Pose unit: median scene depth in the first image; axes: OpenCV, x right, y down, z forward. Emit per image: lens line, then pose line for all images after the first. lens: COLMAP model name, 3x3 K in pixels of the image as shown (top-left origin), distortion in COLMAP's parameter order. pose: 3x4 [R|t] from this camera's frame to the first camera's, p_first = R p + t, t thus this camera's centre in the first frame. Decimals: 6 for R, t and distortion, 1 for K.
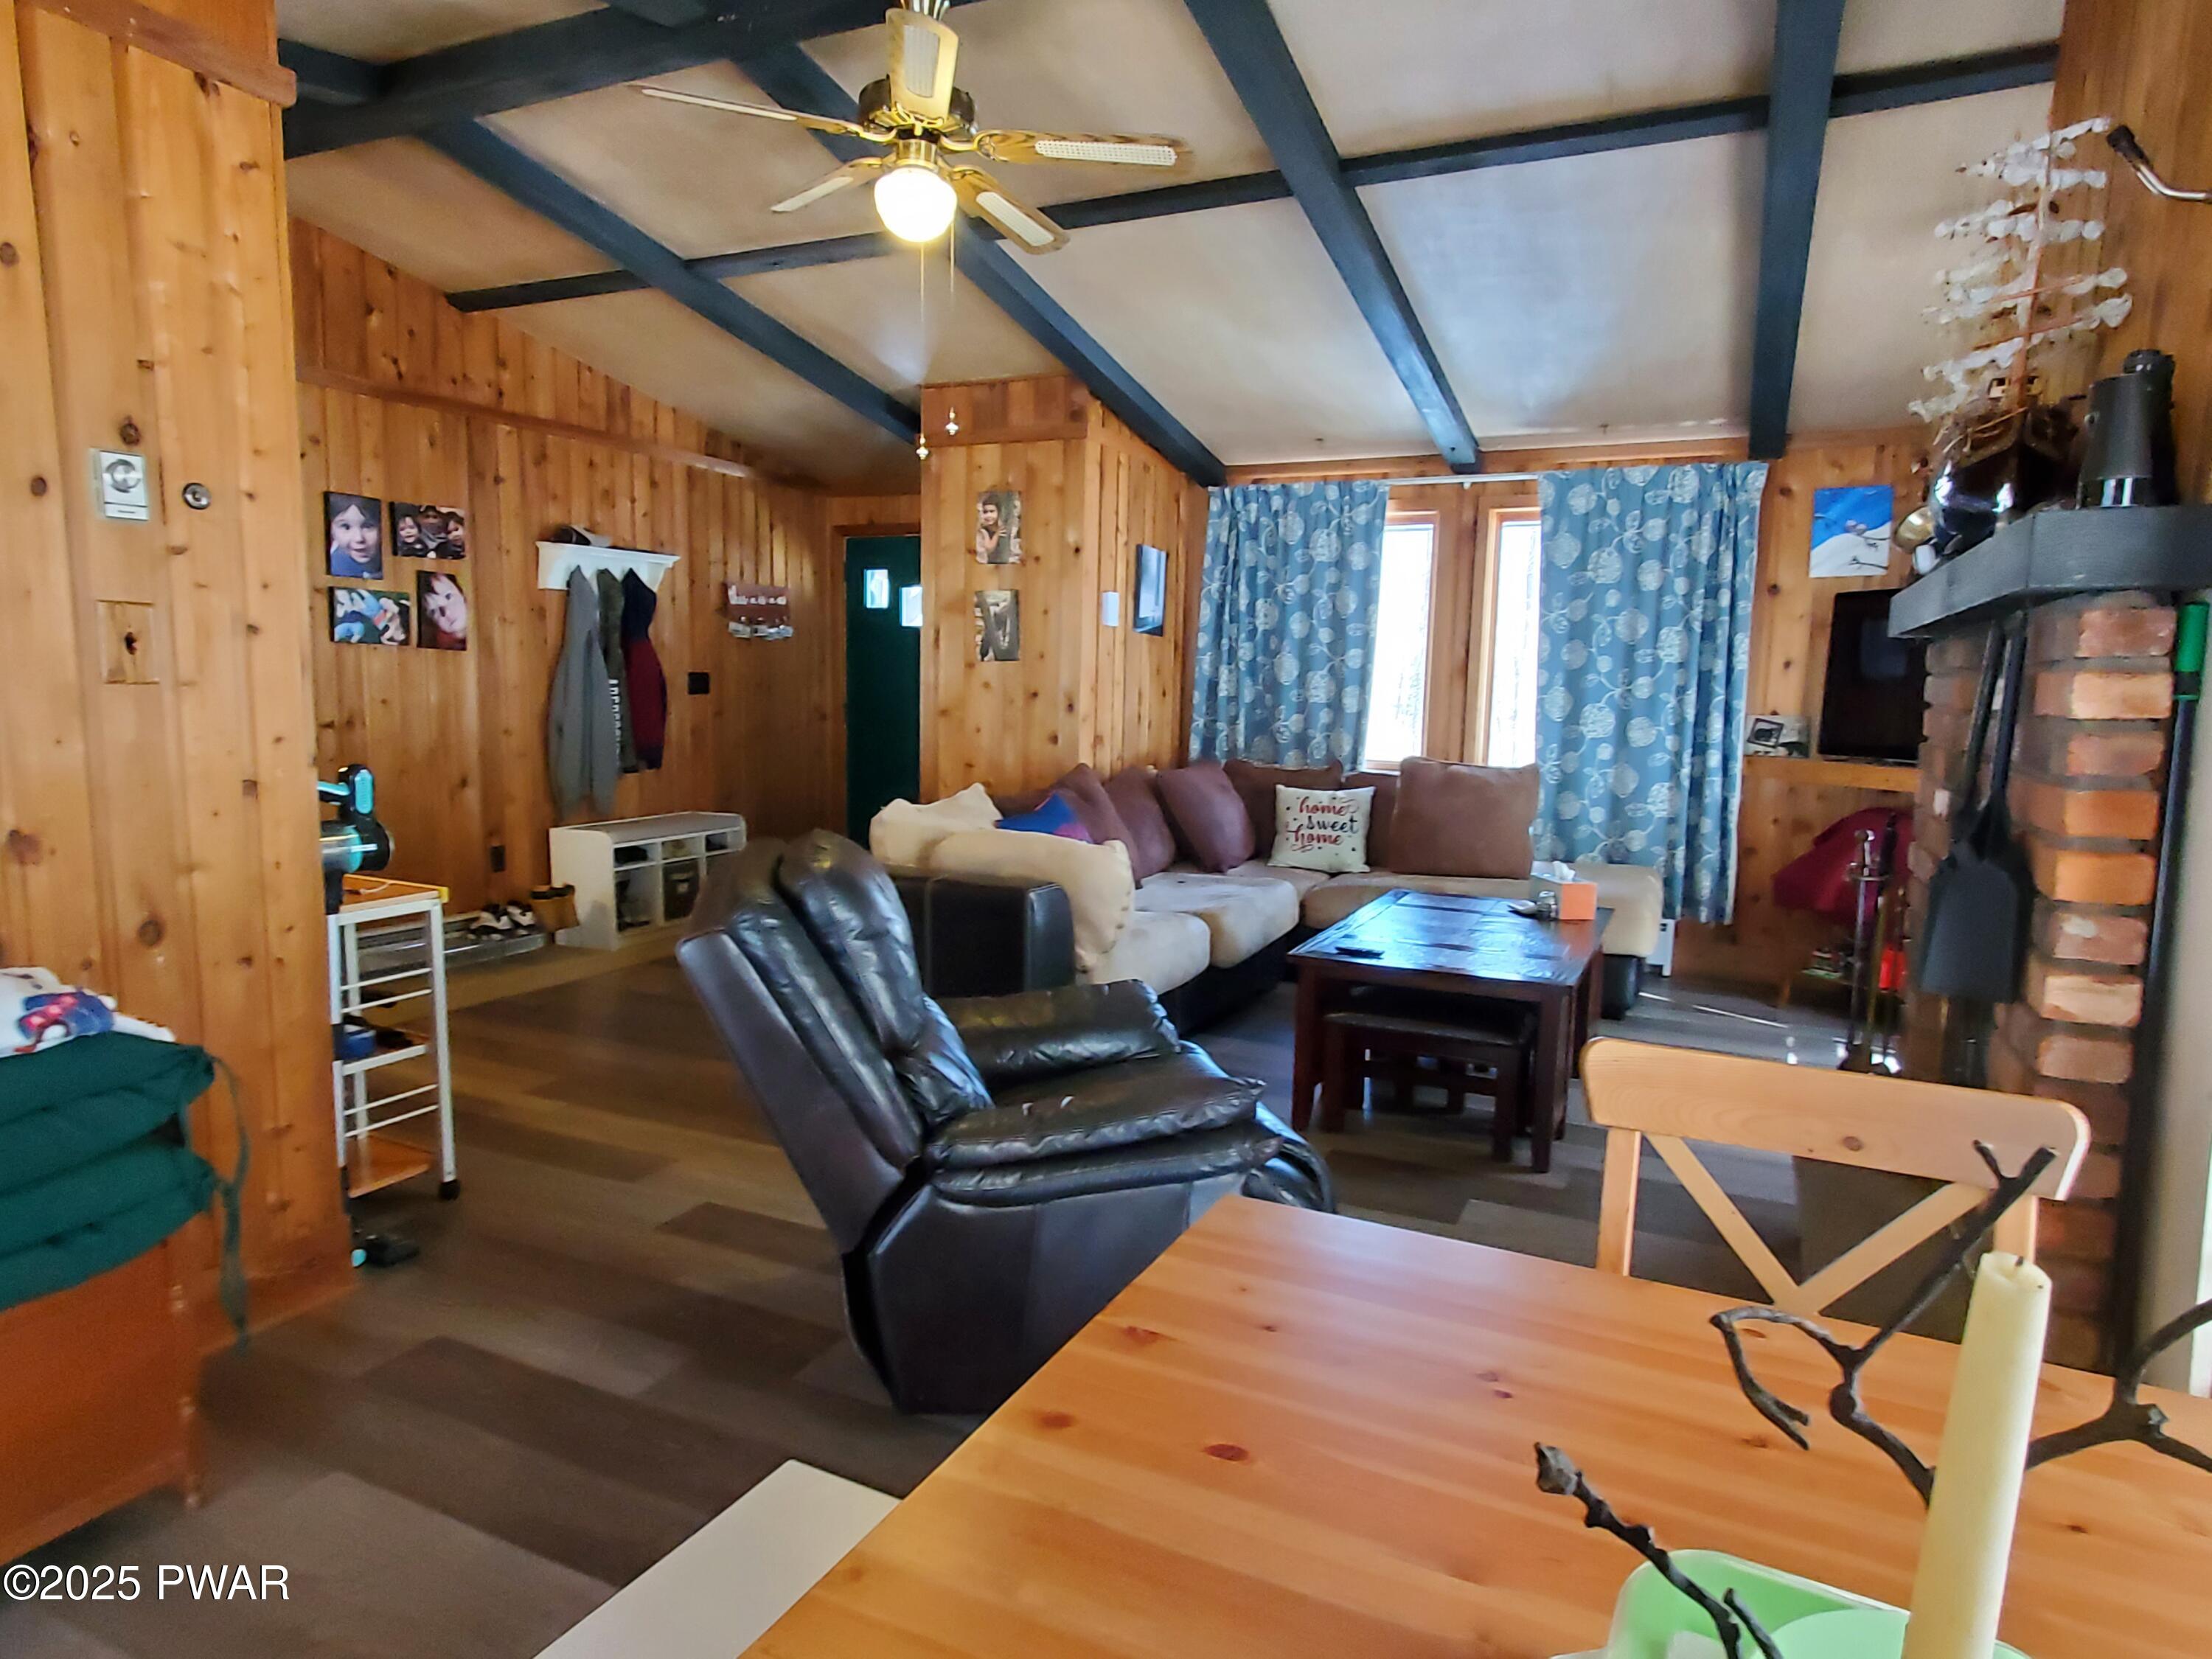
lens RADIAL K [[1309.4, 0, 1108.5], [0, 1309.4, 845.3], [0, 0, 1]] dist [0.007033, 0.000484]
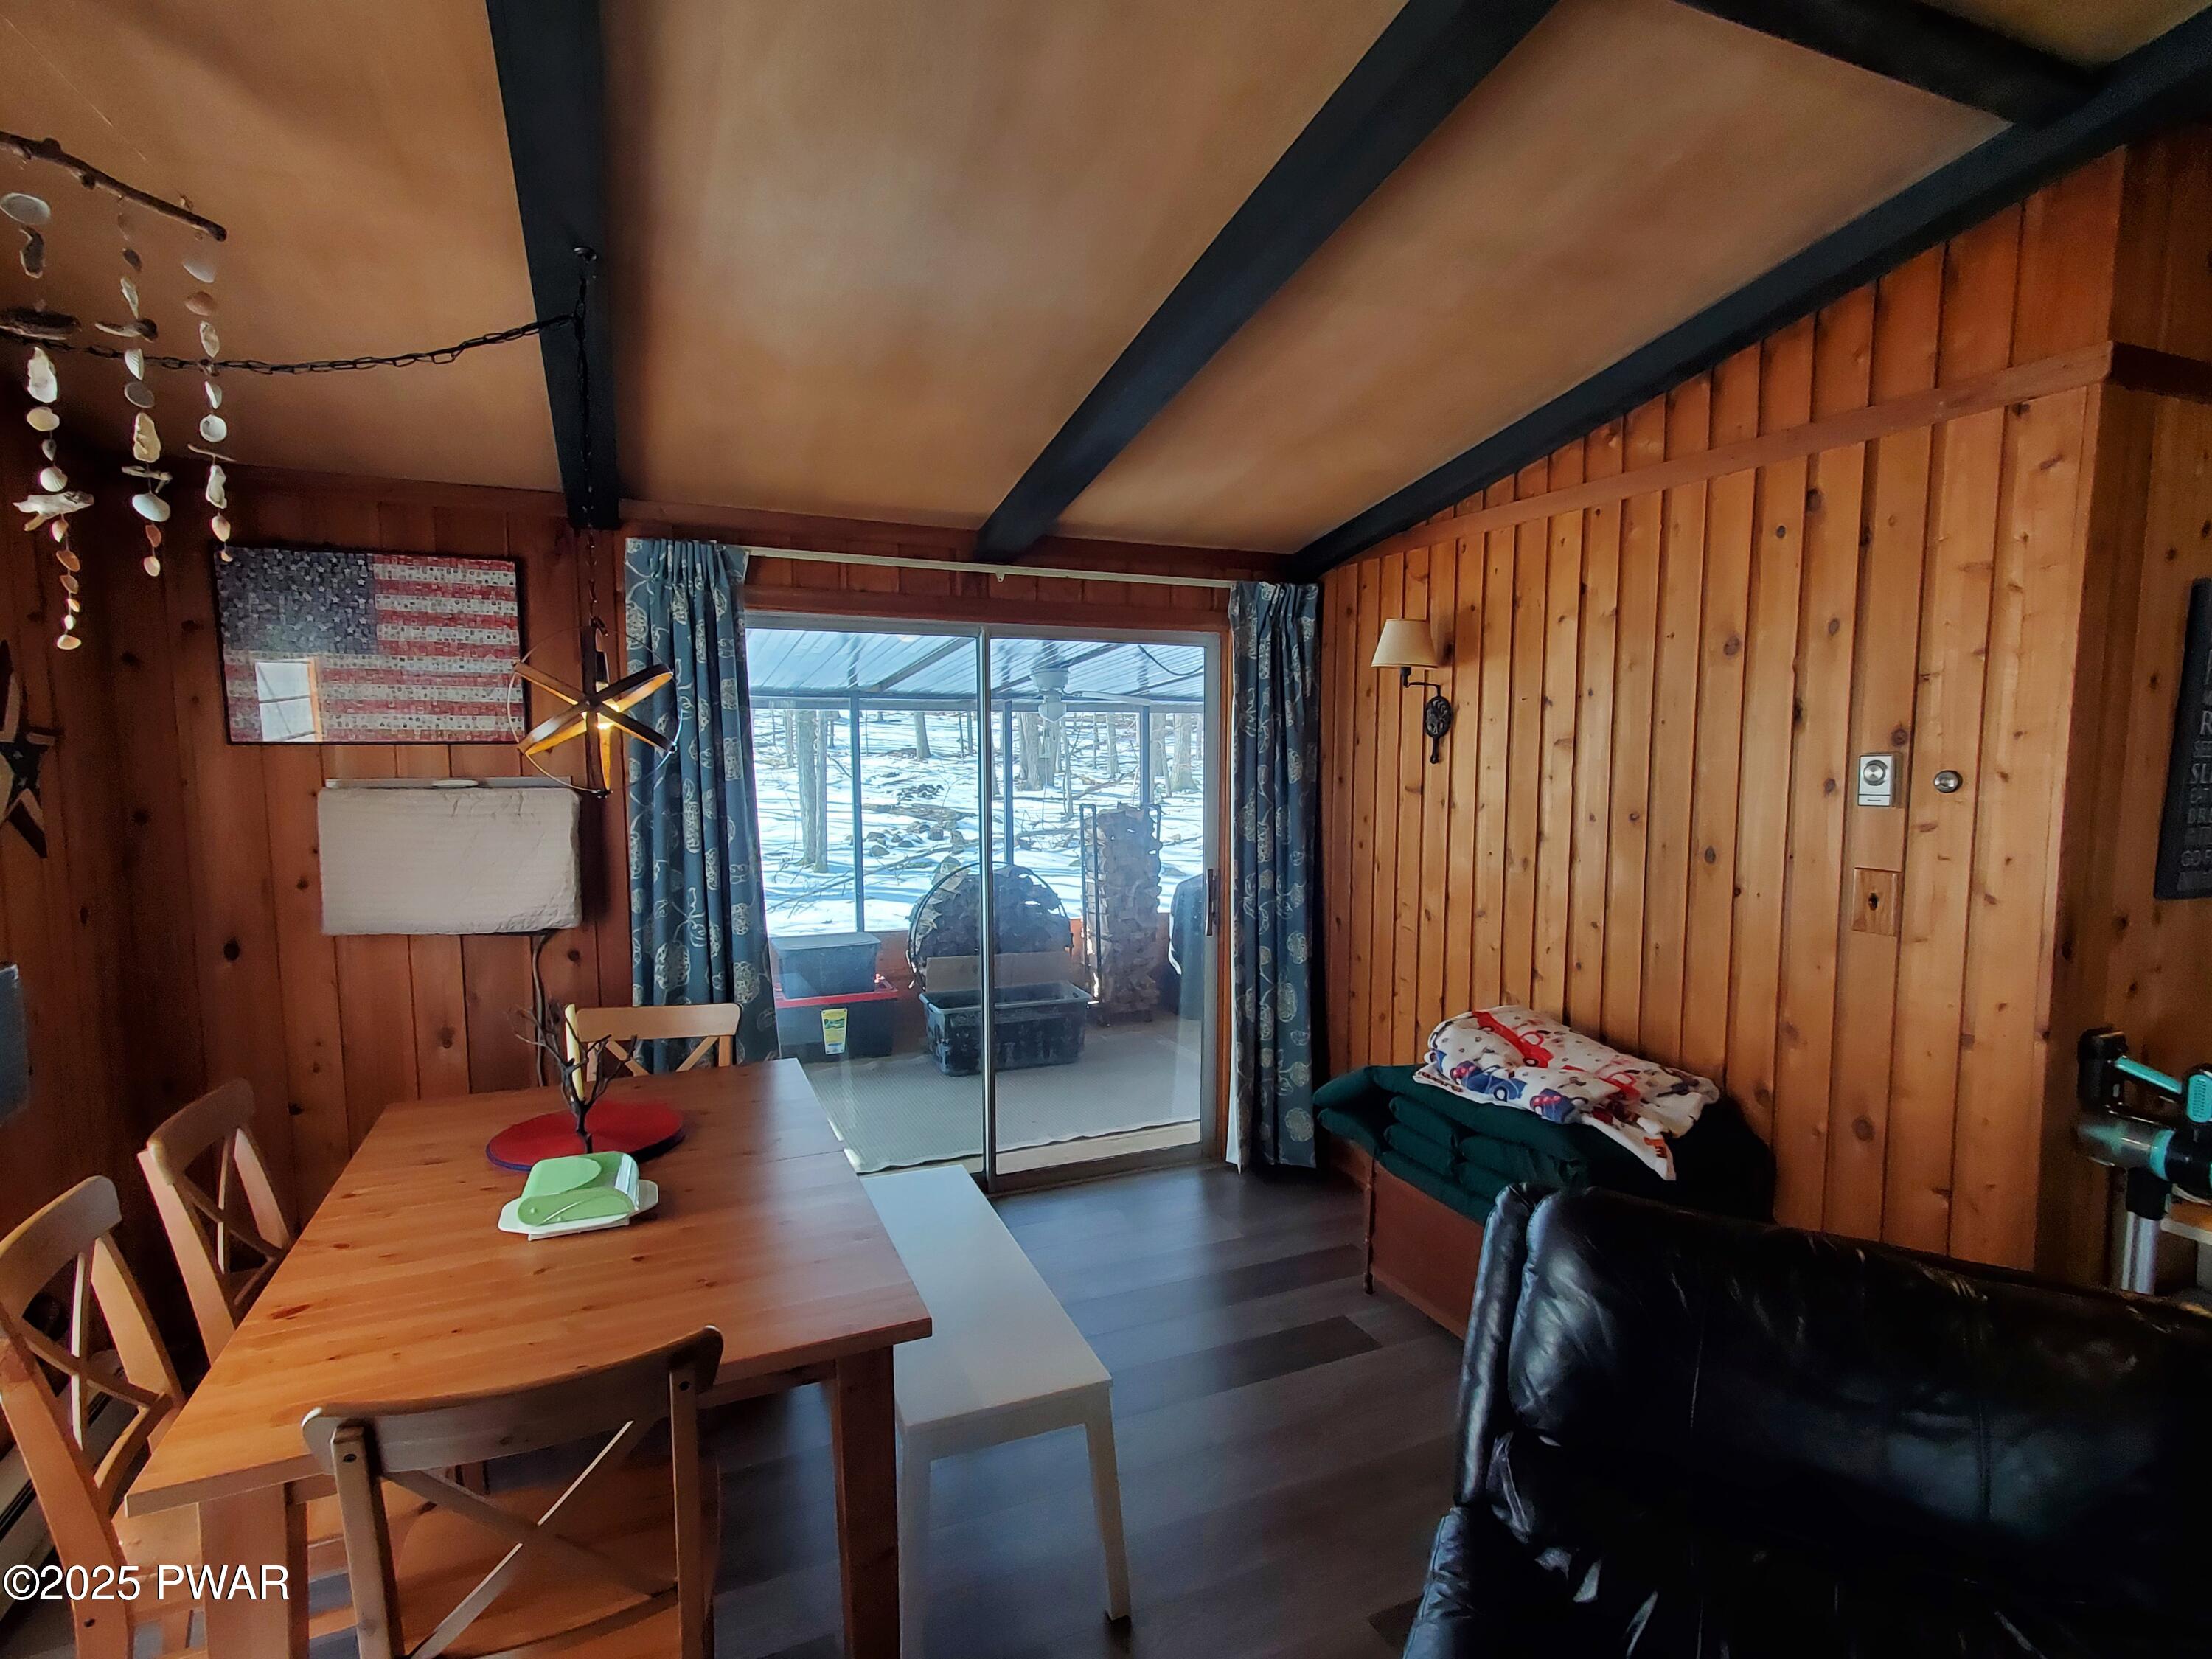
lens RADIAL K [[1096.3, 0, 1107.5], [0, 1096.3, 843.4], [0, 0, 1]] dist [0.000560, 0.009247]
pose [[-0.650254, 0.044394, -0.758419, 0.204139], [-0.111244, 0.981967, 0.152858, -0.111451], [0.751528, 0.183766, -0.633589, 0.428151]]
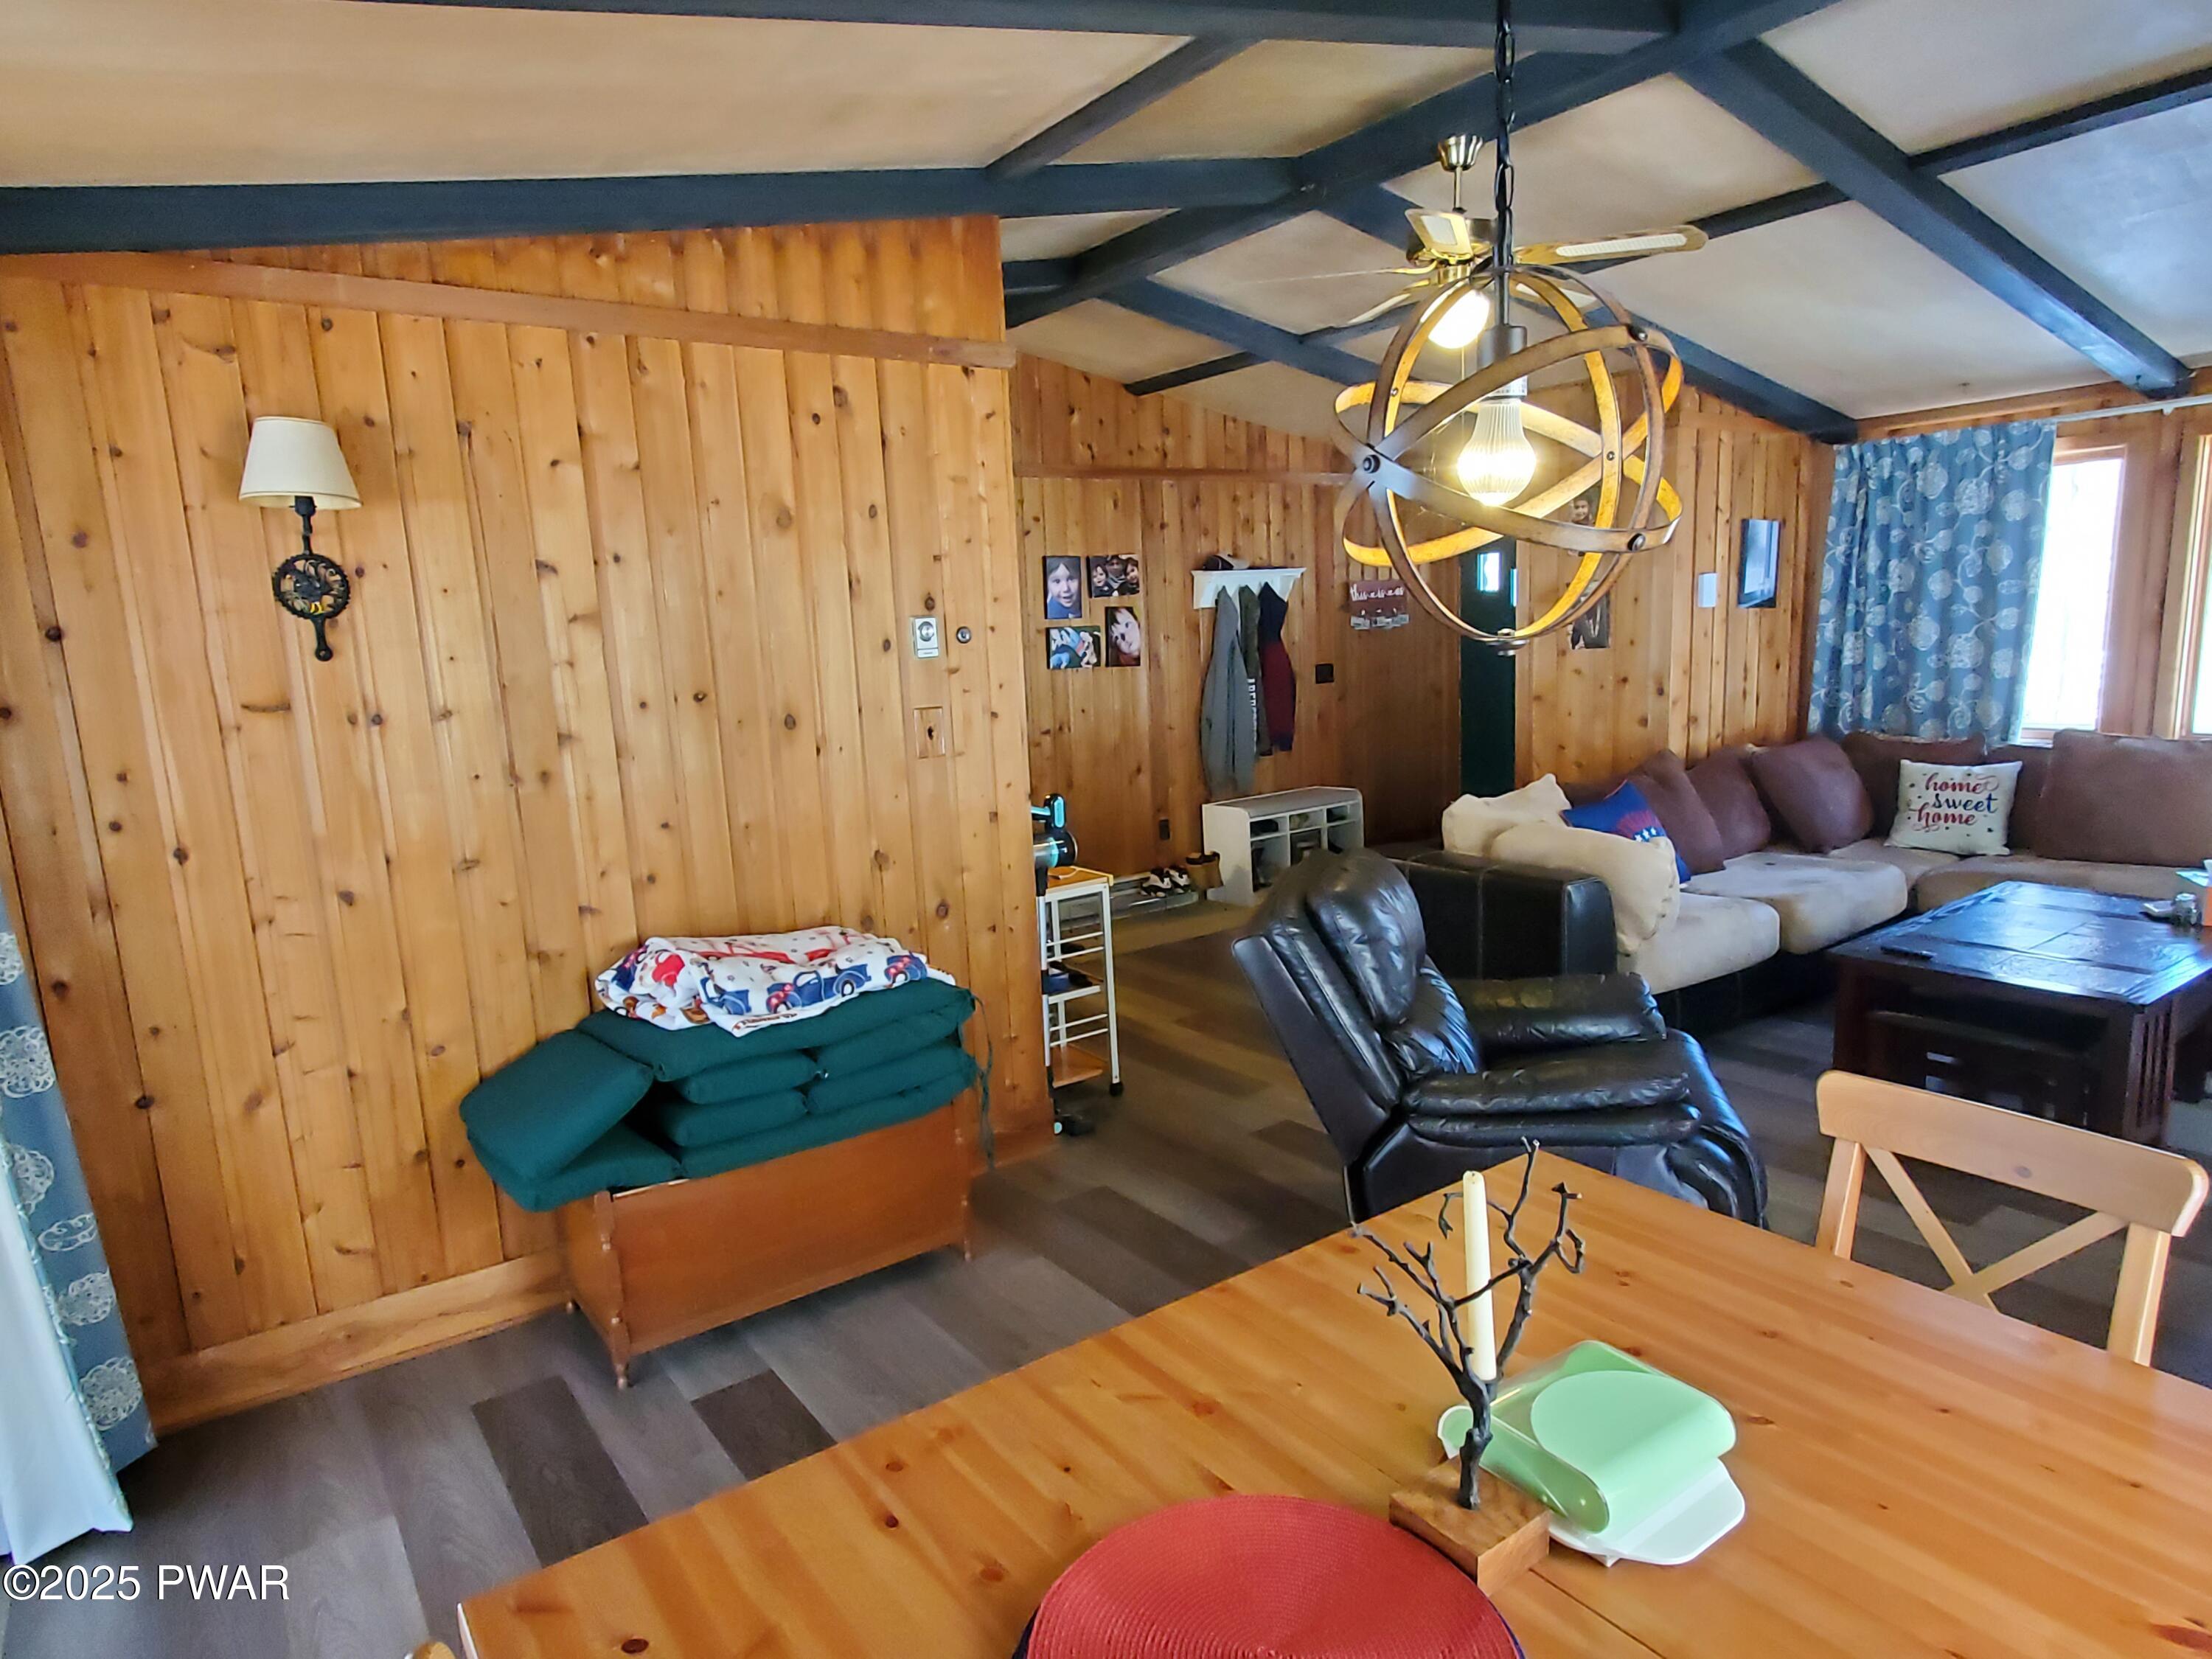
lens RADIAL K [[1309.4, 0, 1108.0], [0, 1309.4, 844.9], [0, 0, 1]] dist [0.007033, 0.000484]
pose [[0.877743, 0.018042, -0.478791, 0.085457], [0.005782, 0.998819, 0.048237, -0.035869], [0.479096, -0.045108, 0.876603, -0.121071]]
